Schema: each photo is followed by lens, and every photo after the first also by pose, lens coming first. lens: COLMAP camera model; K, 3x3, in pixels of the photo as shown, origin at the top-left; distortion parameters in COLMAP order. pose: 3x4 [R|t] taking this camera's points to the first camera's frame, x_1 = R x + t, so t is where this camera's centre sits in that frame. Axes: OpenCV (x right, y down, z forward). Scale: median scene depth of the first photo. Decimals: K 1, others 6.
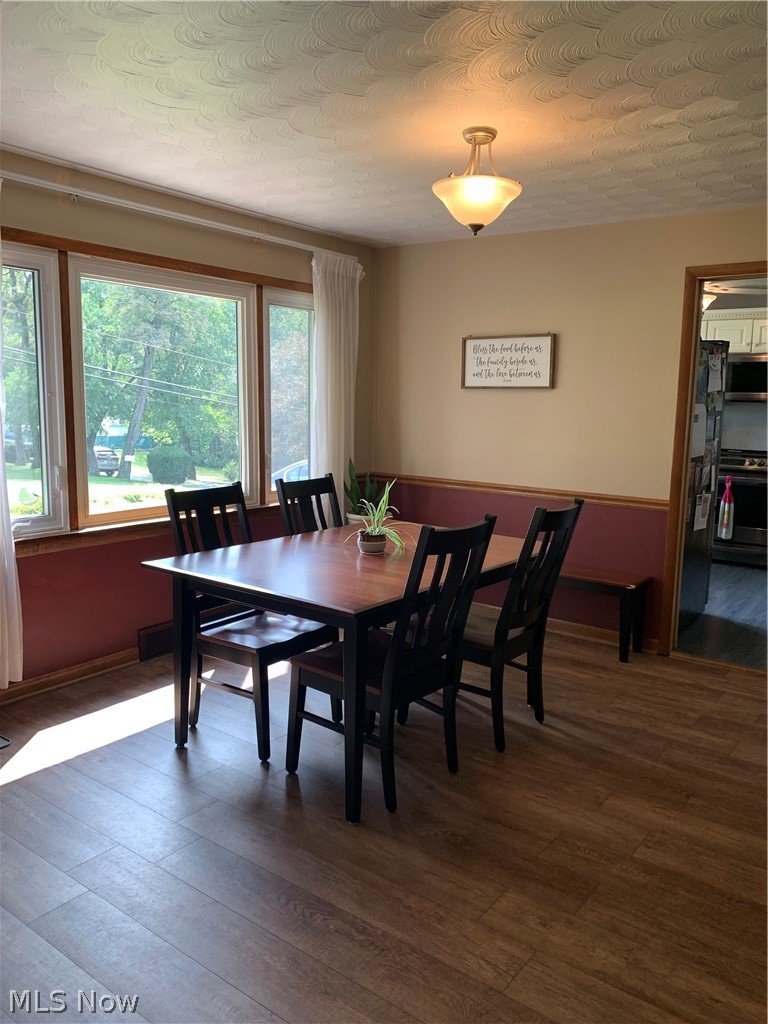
lens RADIAL K [[791.3, 0, 390.3], [0, 791.3, 512.8], [0, 0, 1]] dist [0.035363, -0.047834]
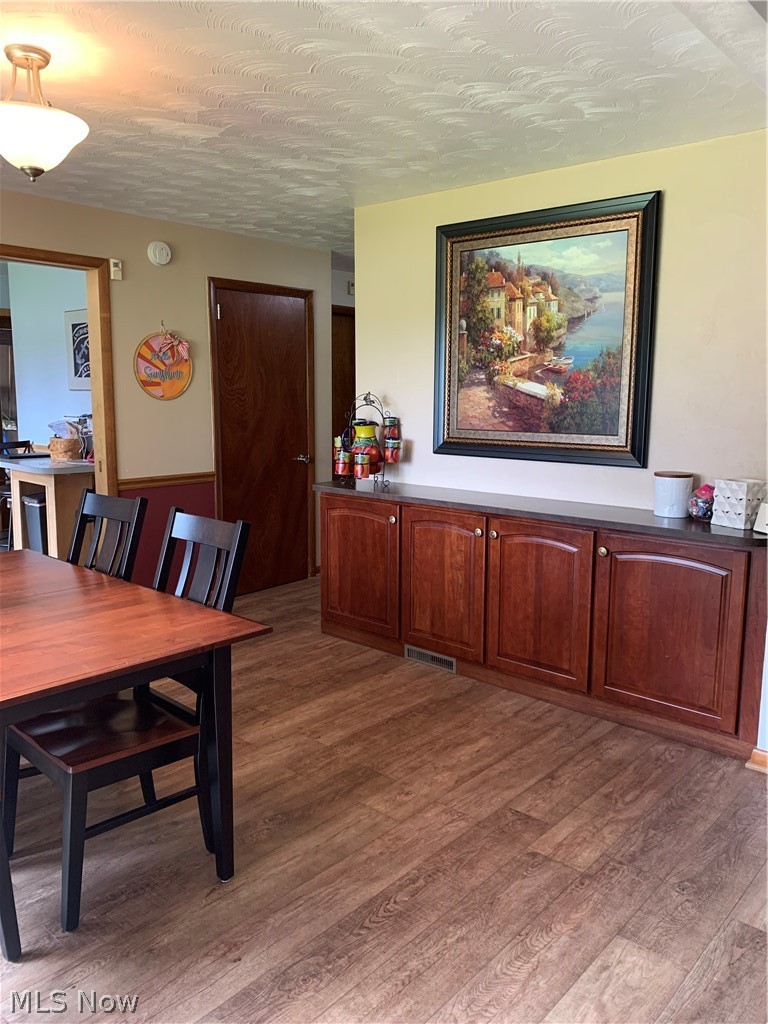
lens RADIAL K [[791.3, 0, 386.3], [0, 791.3, 513.9], [0, 0, 1]] dist [0.035363, -0.047834]
pose [[0.073344, -0.176121, 0.981632, -0.808385], [0.136771, 0.976760, 0.165028, -0.116832], [-0.987884, 0.122155, 0.095728, 0.694610]]
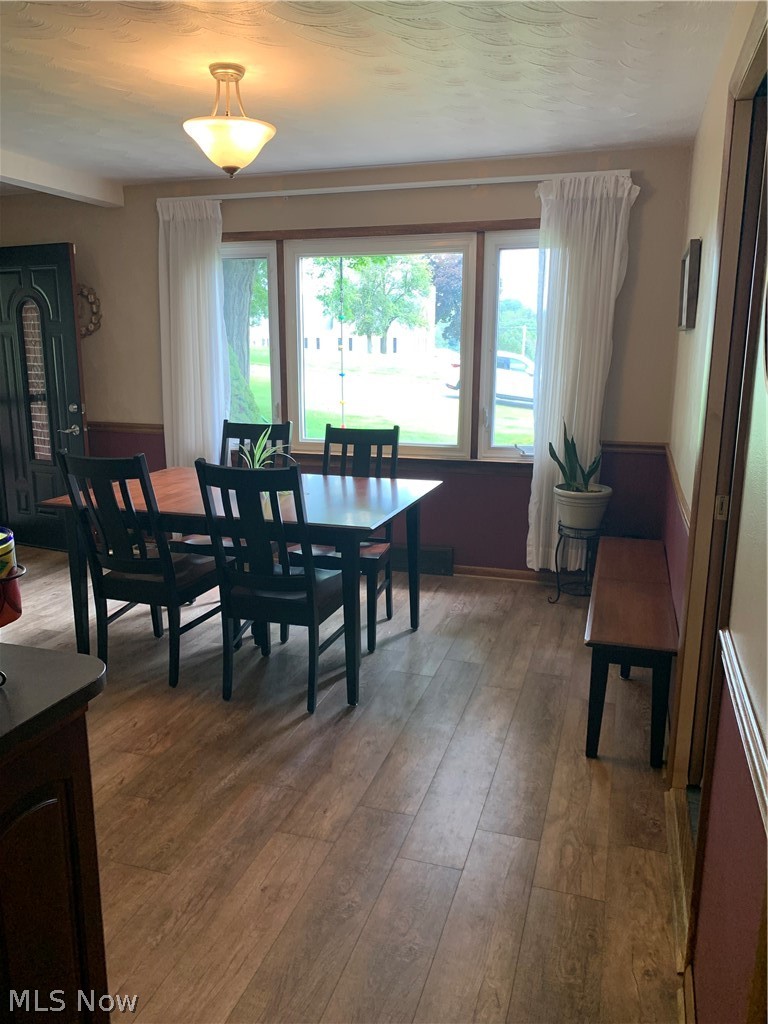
lens RADIAL K [[791.3, 0, 384.0], [0, 791.3, 505.2], [0, 0, 1]] dist [0.035363, -0.047834]
pose [[0.320959, 0.190307, -0.927776, 1.355376], [-0.113102, 0.980296, 0.161952, -0.172932], [0.940316, 0.052953, 0.336158, 0.996354]]
